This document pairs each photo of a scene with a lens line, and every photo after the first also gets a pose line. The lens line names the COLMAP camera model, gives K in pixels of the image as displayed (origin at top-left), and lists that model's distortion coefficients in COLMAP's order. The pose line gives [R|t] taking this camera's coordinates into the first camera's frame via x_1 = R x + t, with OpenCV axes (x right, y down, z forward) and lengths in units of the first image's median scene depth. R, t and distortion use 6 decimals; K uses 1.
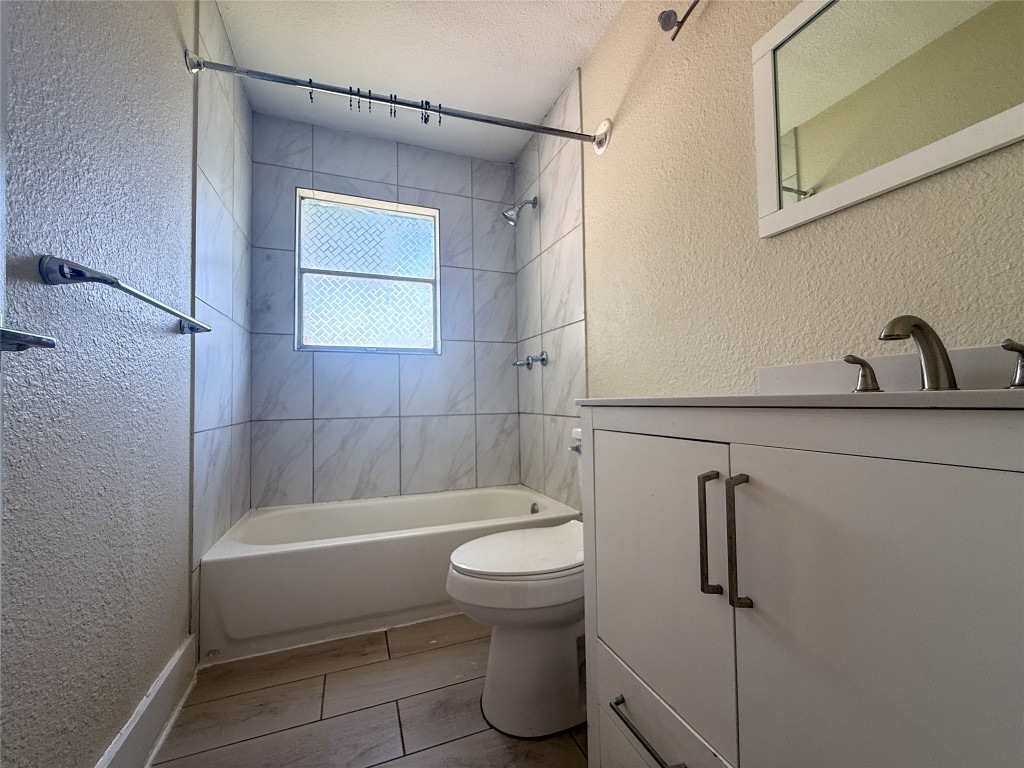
lens RADIAL K [[405.0, 0, 511.0], [0, 405.0, 386.2], [0, 0, 1]] dist [0.000590, 0.000374]
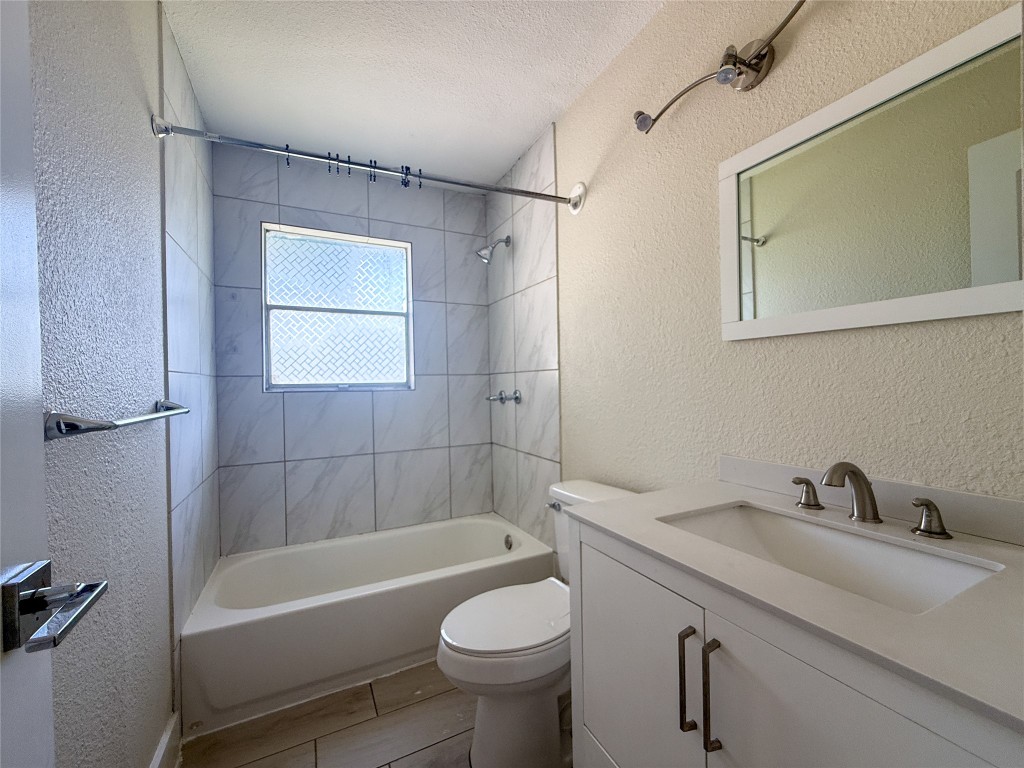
lens RADIAL K [[405.0, 0, 511.0], [0, 405.0, 386.2], [0, 0, 1]] dist [0.000590, 0.000374]
pose [[0.995380, -0.003404, 0.095953, -0.043231], [0.000052, 0.999390, 0.034917, -0.169125], [-0.096013, -0.034751, 0.994773, -0.033873]]
